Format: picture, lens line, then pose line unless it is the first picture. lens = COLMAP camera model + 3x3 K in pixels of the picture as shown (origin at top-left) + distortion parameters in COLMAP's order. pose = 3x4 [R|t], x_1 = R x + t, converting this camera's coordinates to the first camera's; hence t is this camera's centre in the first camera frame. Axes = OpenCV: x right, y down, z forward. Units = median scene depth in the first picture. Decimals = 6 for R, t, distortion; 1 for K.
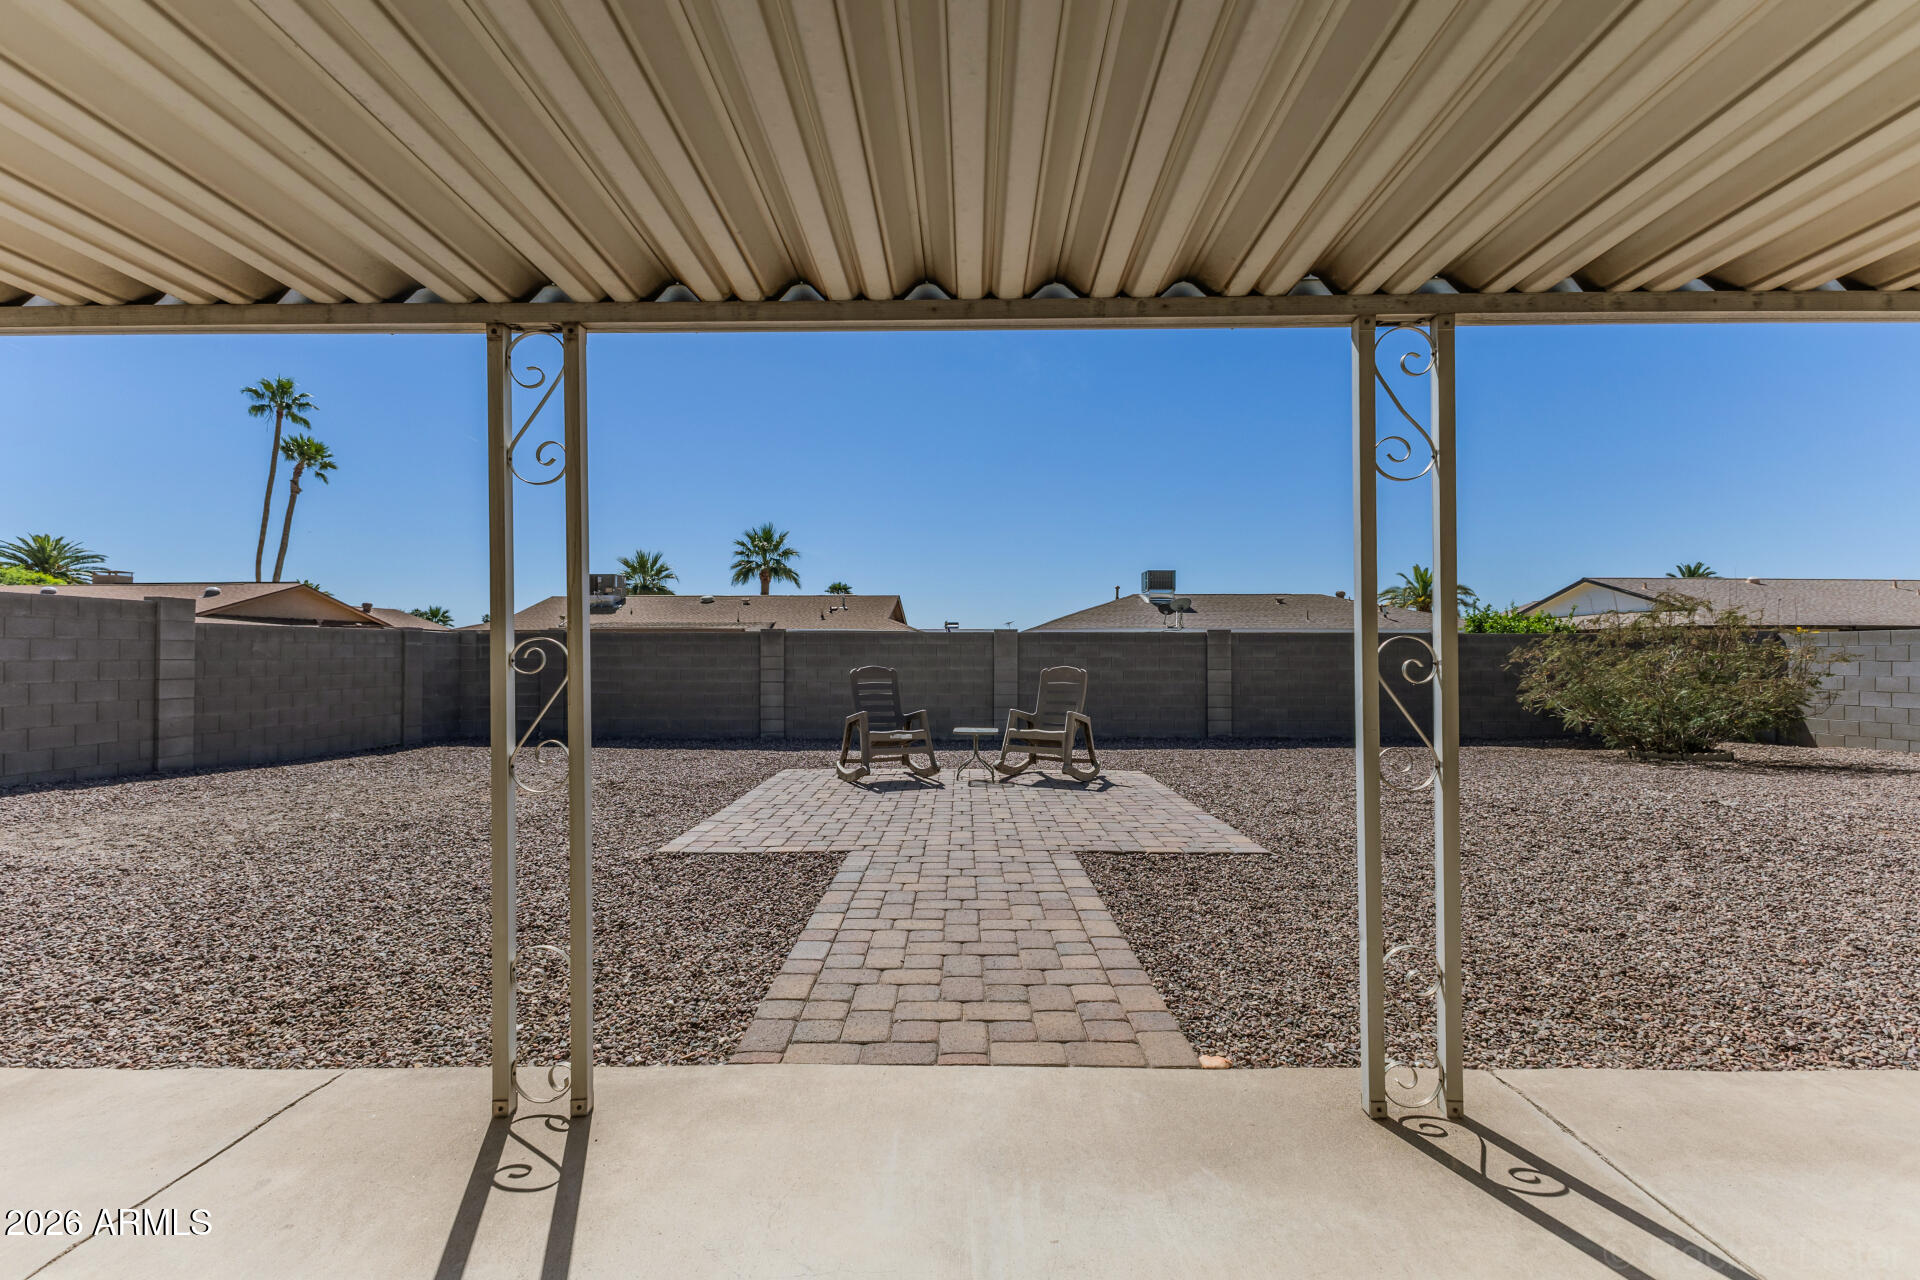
lens RADIAL K [[843.1, 0, 958.3], [0, 843.1, 649.3], [0, 0, 1]] dist [0.004571, 0.000162]
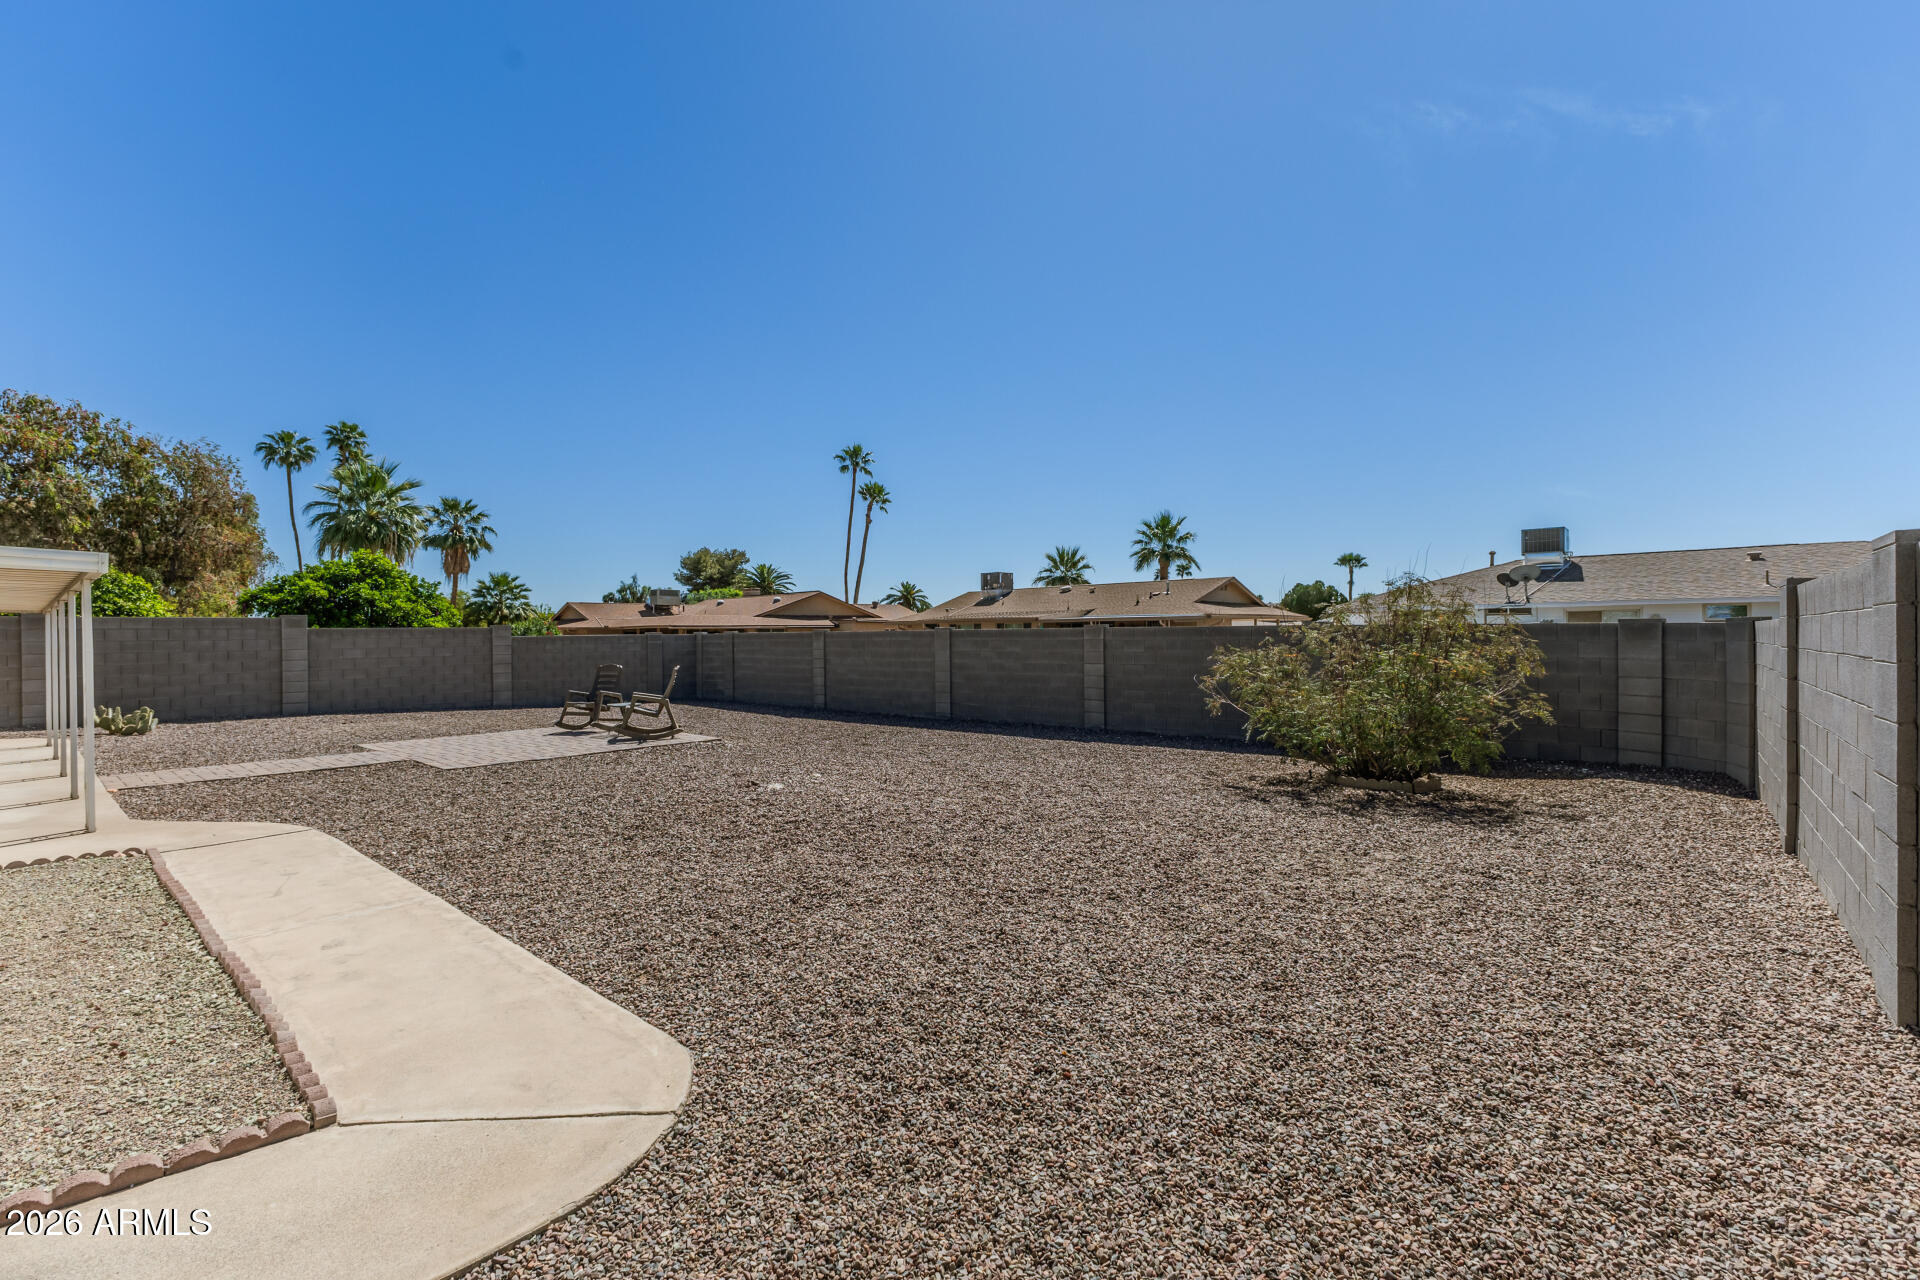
lens RADIAL K [[843.1, 0, 949.5], [0, 843.1, 640.3], [0, 0, 1]] dist [0.004571, 0.000162]
pose [[0.752006, -0.003717, -0.659146, 0.852012], [0.016669, 0.999772, 0.013379, -0.021527], [0.658946, -0.021048, 0.751896, 0.098286]]
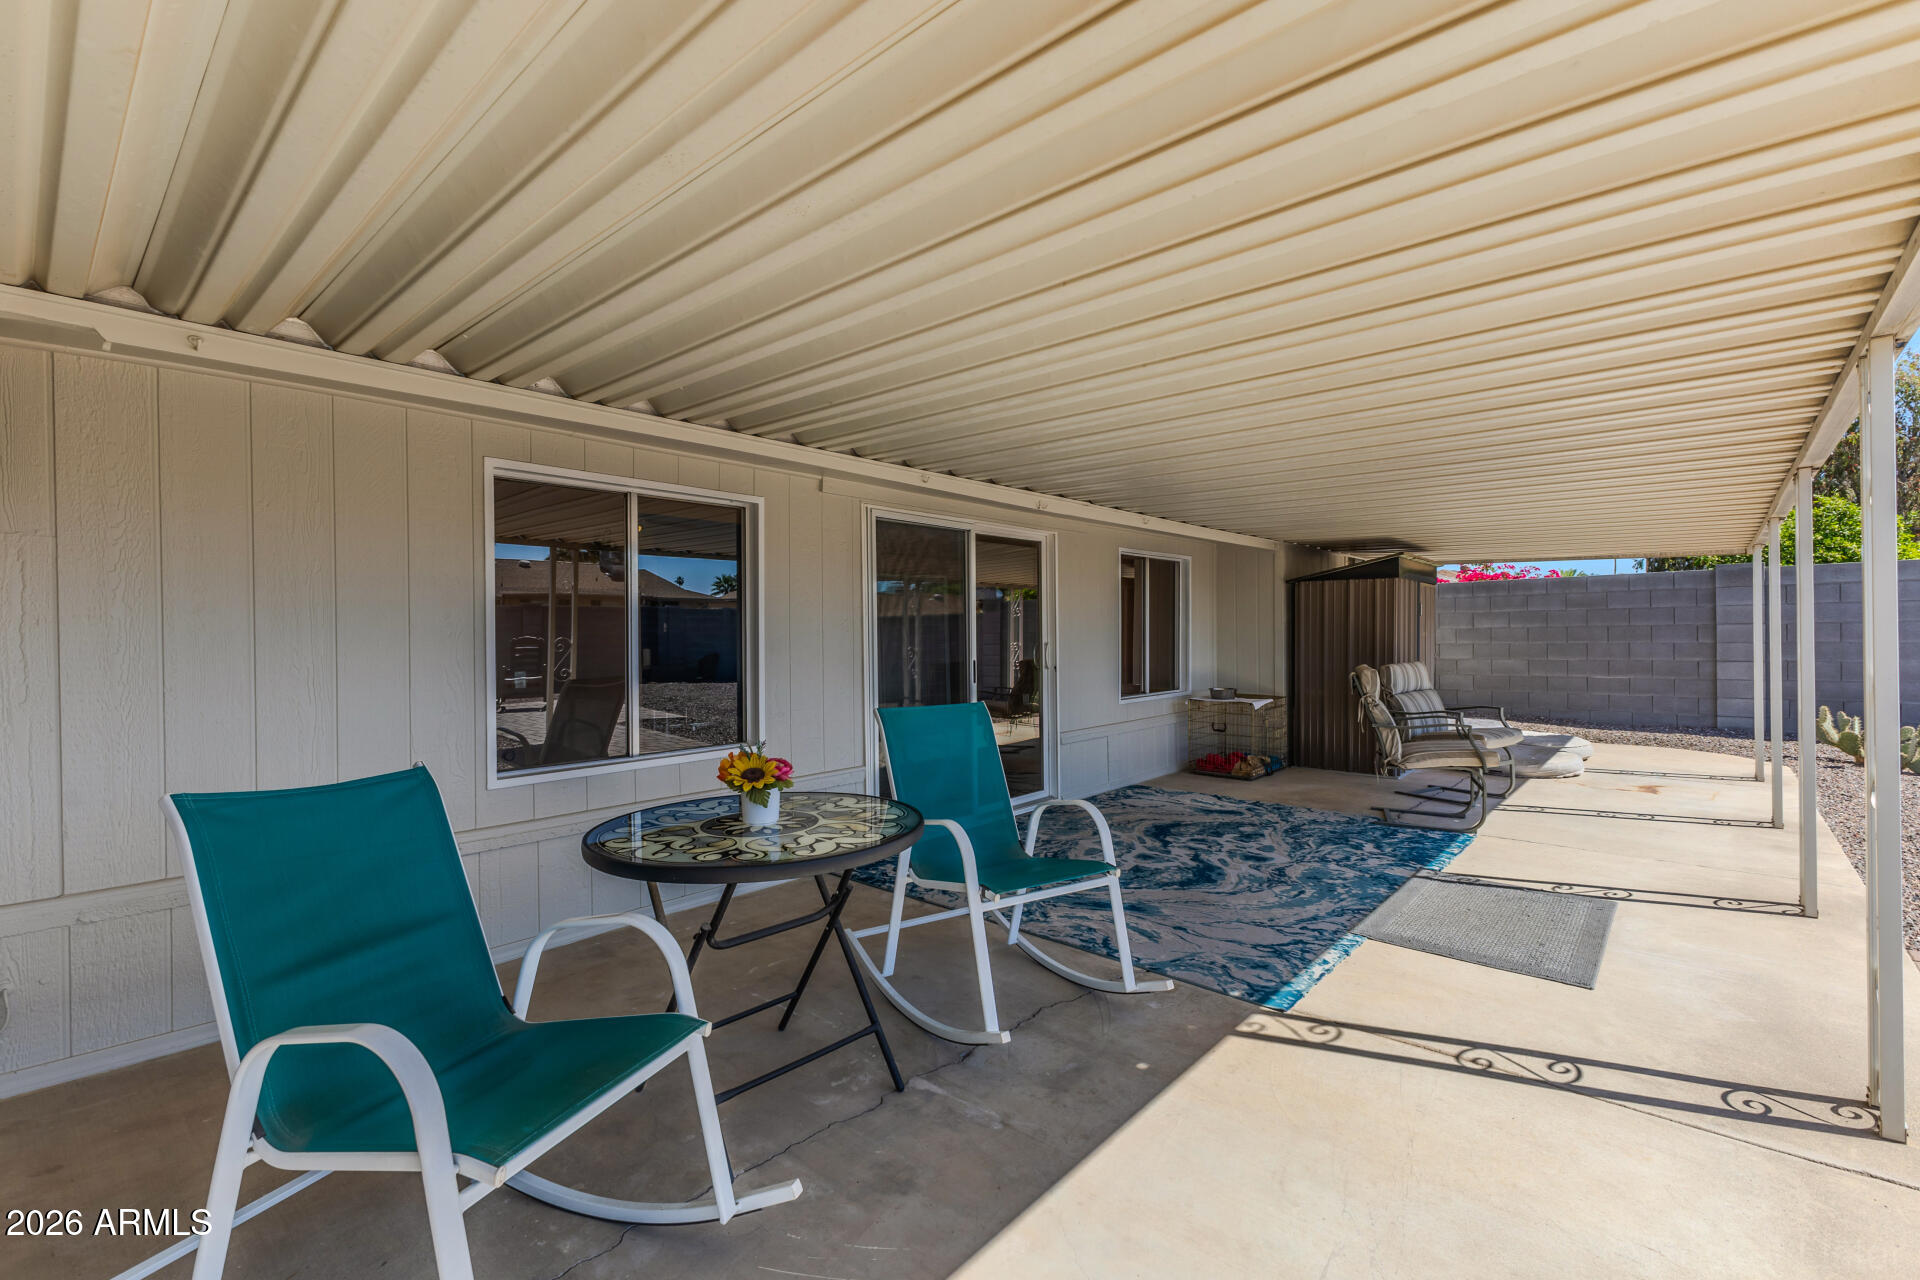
lens RADIAL K [[843.1, 0, 957.5], [0, 843.1, 629.4], [0, 0, 1]] dist [0.004571, 0.000162]
pose [[-0.650340, 0.003885, -0.759633, 0.269505], [0.010374, 0.999939, -0.003768, -0.007579], [0.759572, -0.010331, -0.650341, 0.107575]]
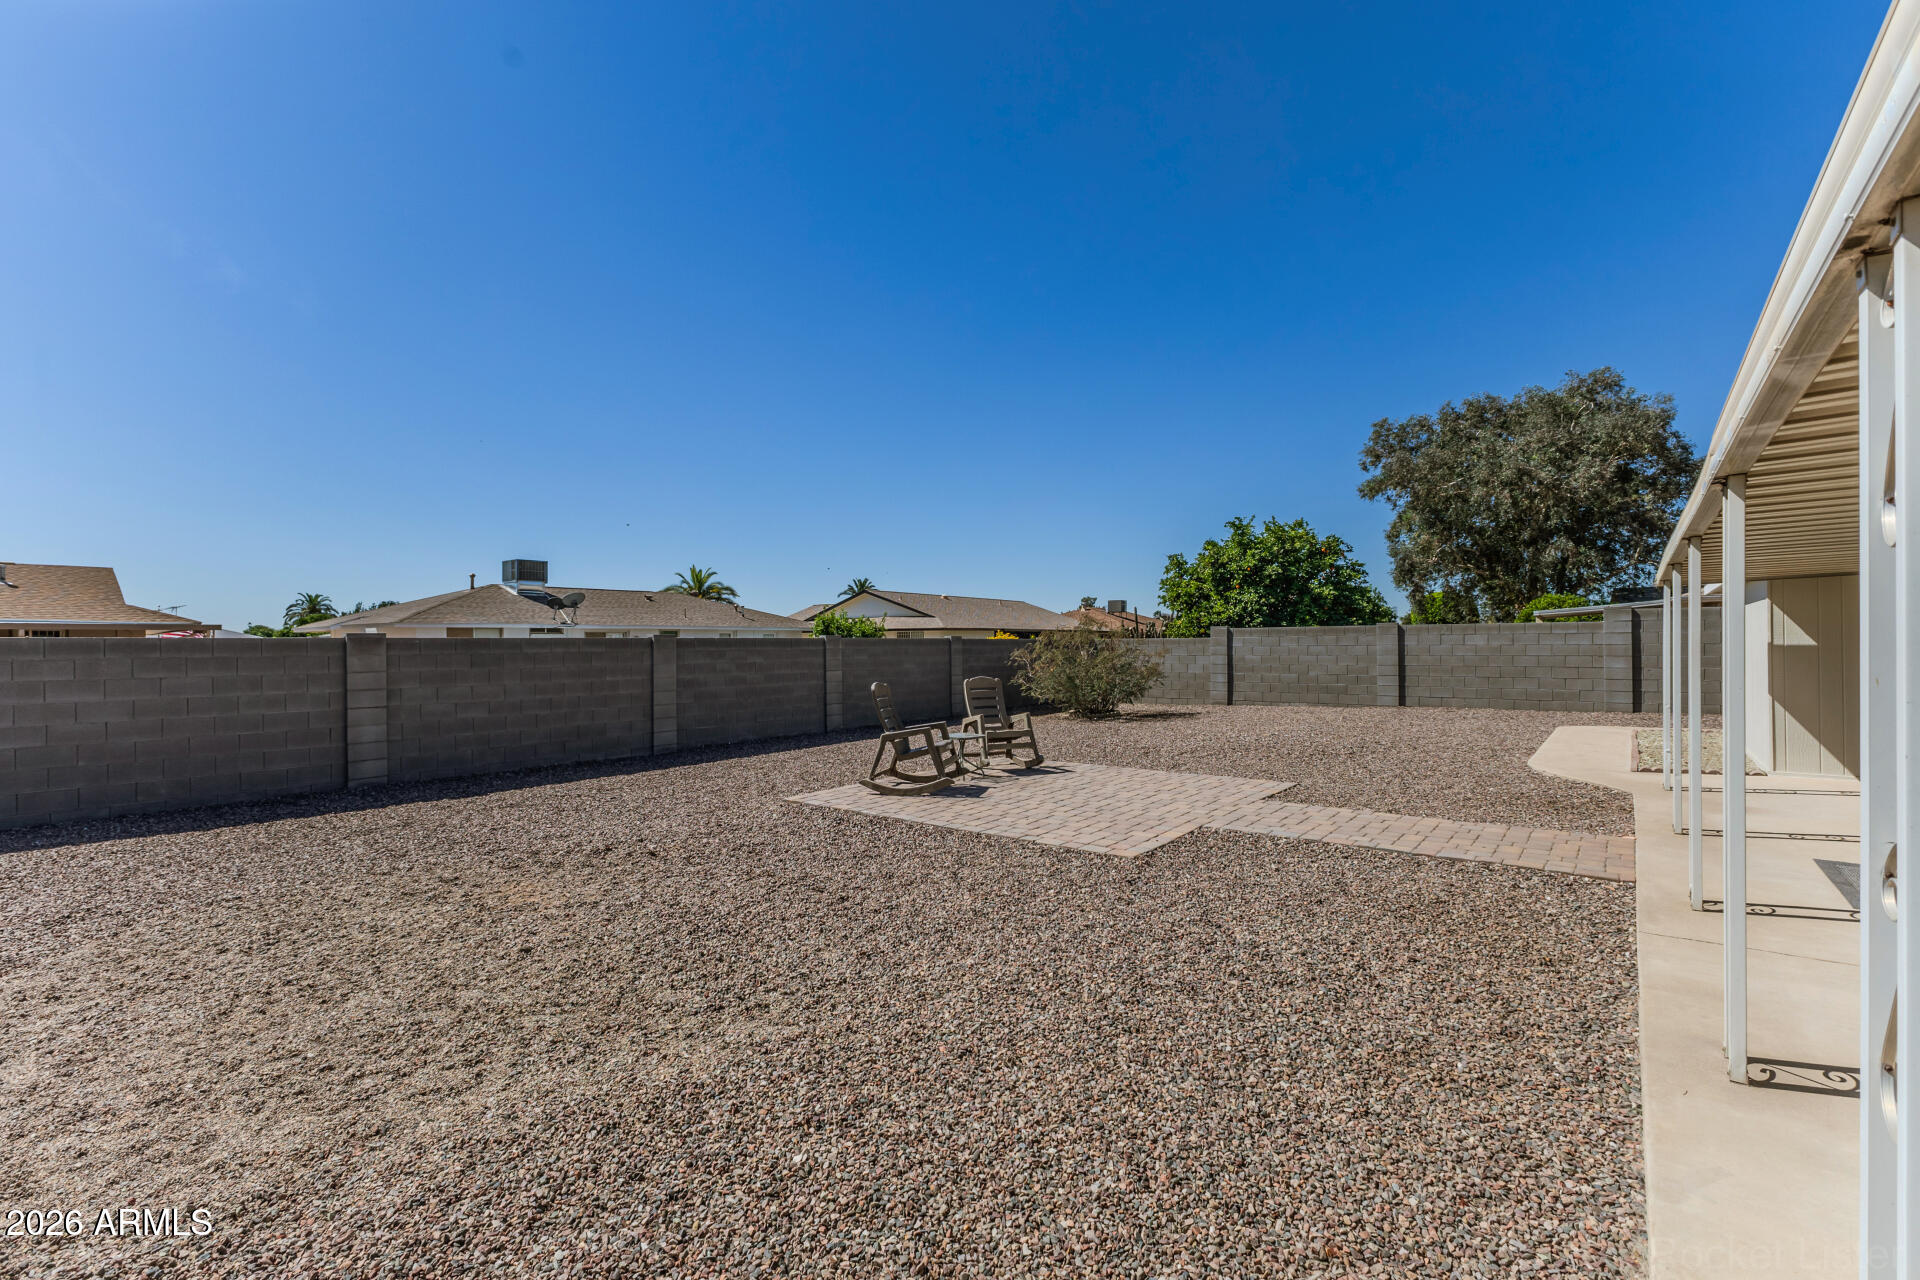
lens RADIAL K [[843.1, 0, 974.8], [0, 843.1, 640.4], [0, 0, 1]] dist [0.004571, 0.000162]
pose [[0.603765, -0.002550, 0.797159, -0.476258], [0.001384, 0.999997, 0.002151, -0.018853], [-0.797162, -0.000195, 0.603766, 0.161109]]
